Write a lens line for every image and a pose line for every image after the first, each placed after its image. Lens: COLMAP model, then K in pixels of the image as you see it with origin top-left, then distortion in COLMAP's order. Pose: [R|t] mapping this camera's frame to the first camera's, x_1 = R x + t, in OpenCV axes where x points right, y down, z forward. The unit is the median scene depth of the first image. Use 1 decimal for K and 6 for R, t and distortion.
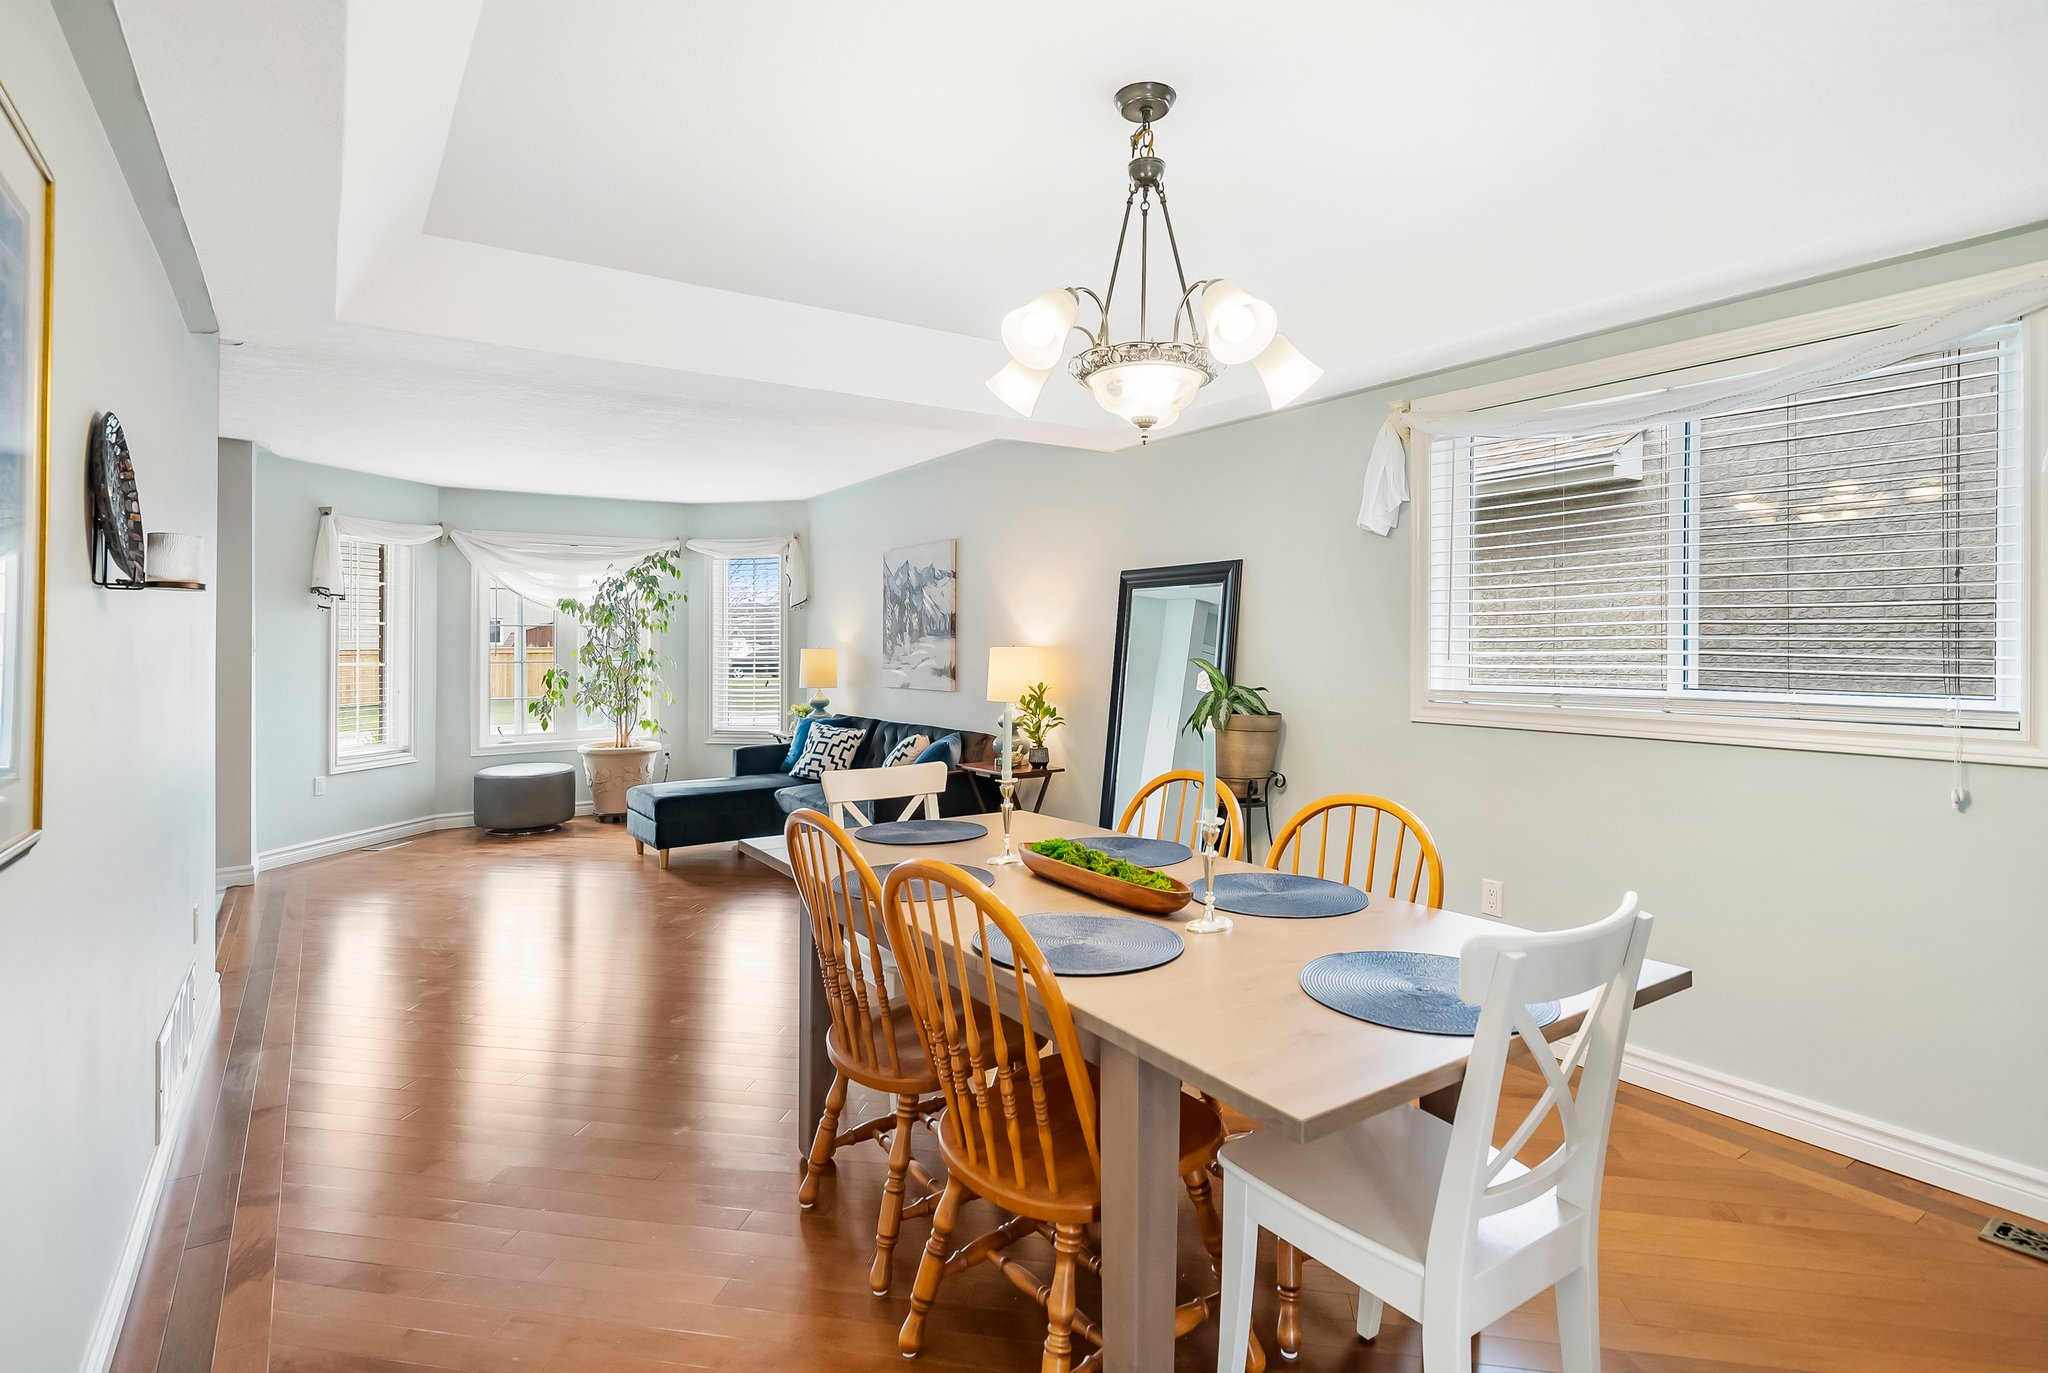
lens RADIAL K [[978.2, 0, 1023.1], [0, 978.2, 674.2], [0, 0, 1]] dist [-0.003477, -0.000143]
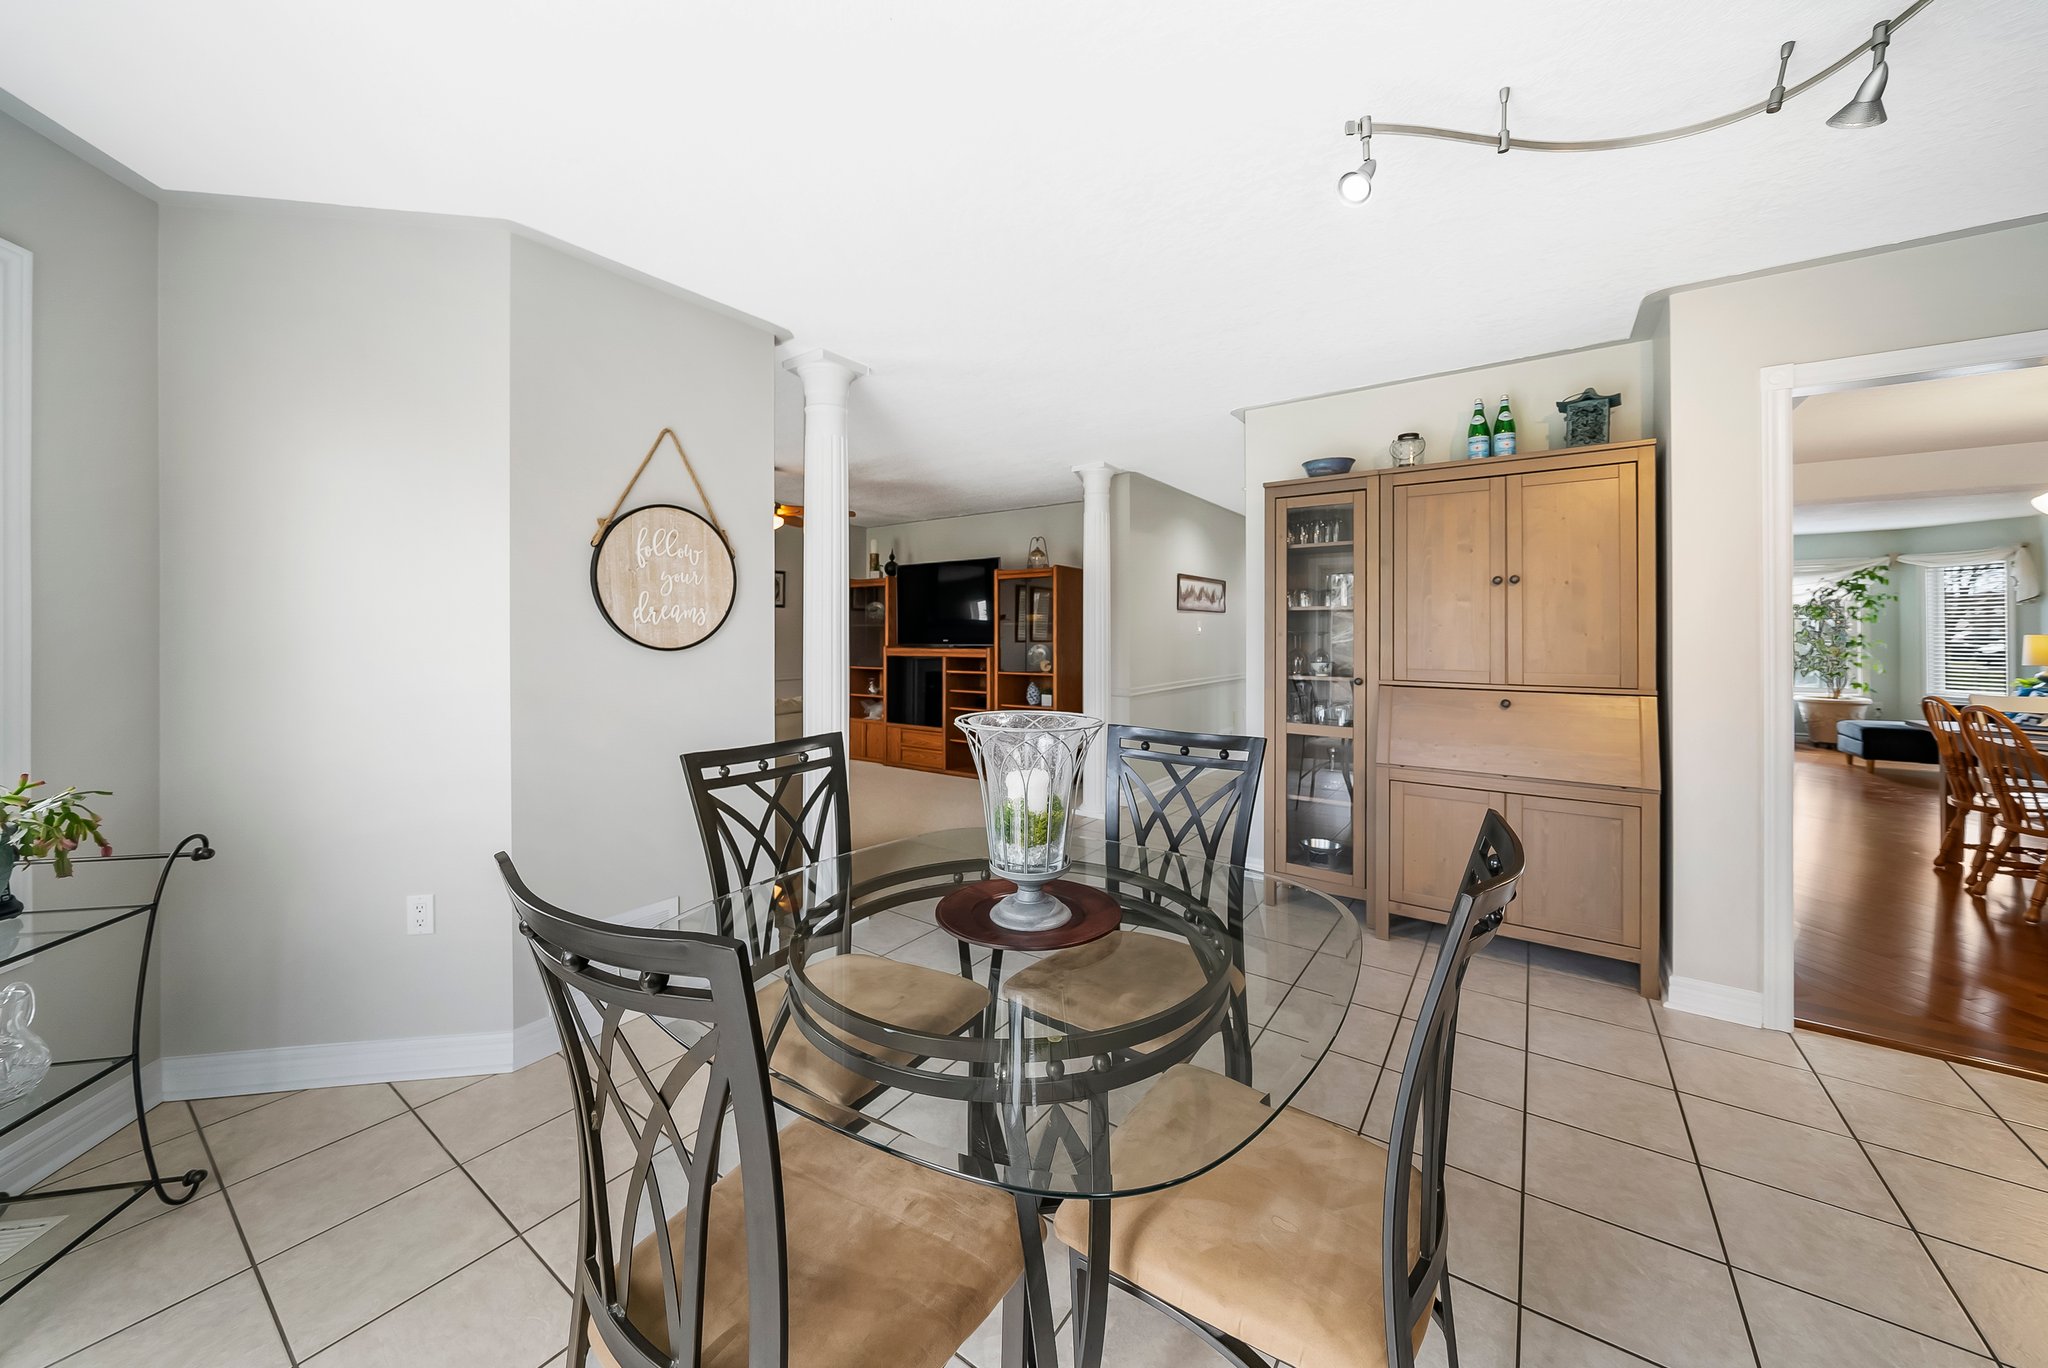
lens RADIAL K [[715.9, 0, 1029.4], [0, 715.9, 616.0], [0, 0, 1]] dist [-0.000948, 0.000039]
pose [[0.331634, -0.015402, -0.943282, 0.236931], [-0.015588, 0.999641, -0.021802, -0.010927], [0.943279, 0.021934, 0.331275, -0.577507]]
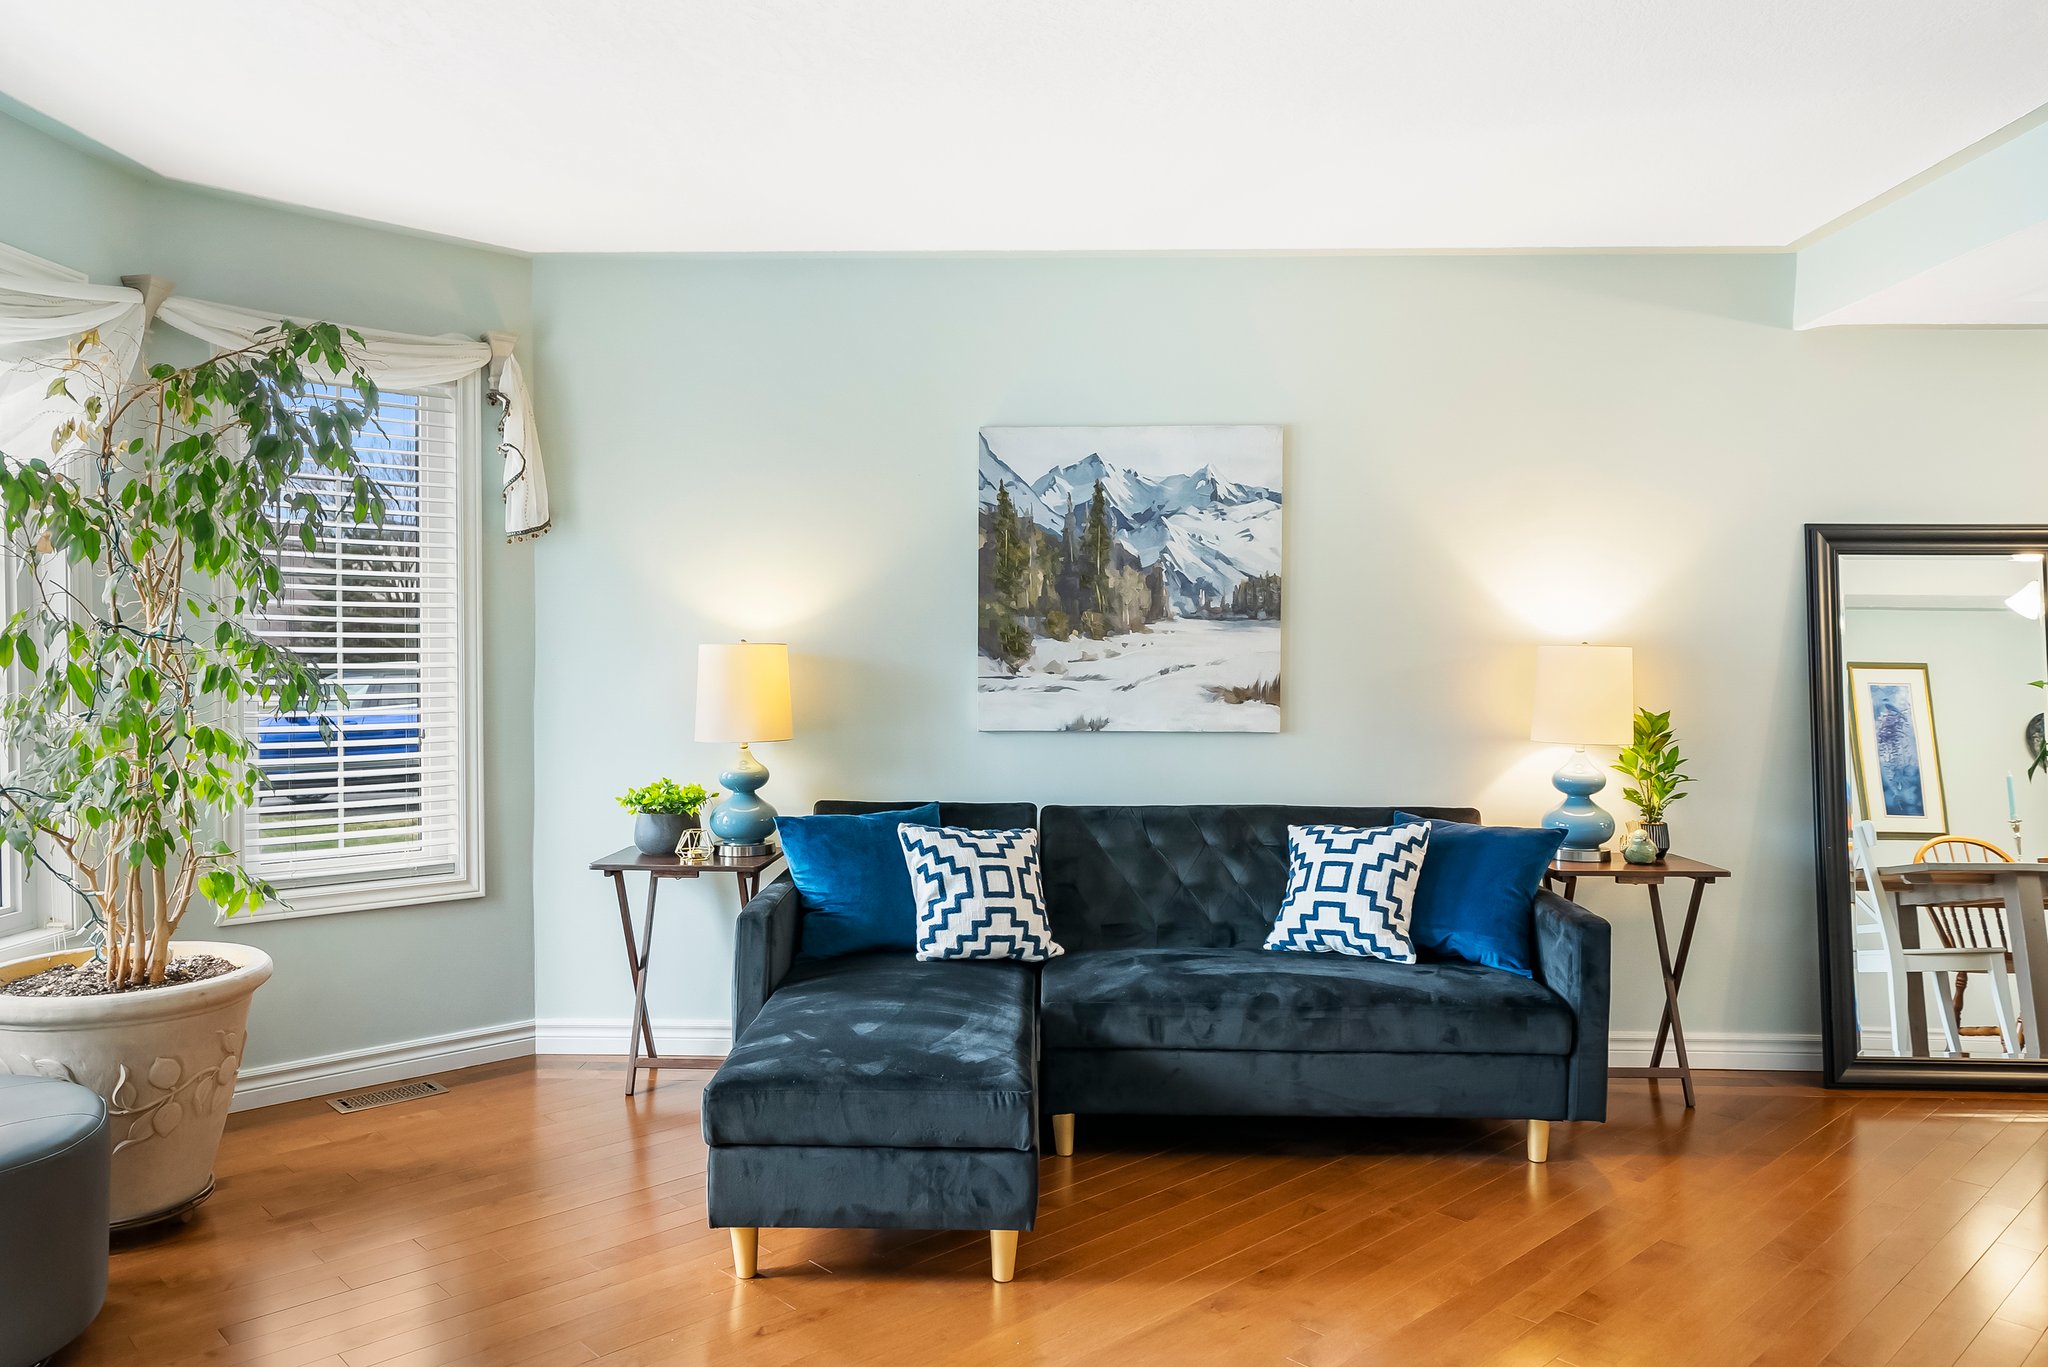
lens RADIAL K [[1448.4, 0, 1024.1], [0, 1448.4, 688.3], [0, 0, 1]] dist [0.002930, -0.001783]
pose [[0.616914, -0.026682, 0.786578, -0.626040], [0.015979, 0.999644, 0.021377, -0.019489], [-0.786868, -0.000619, 0.617121, 0.558147]]
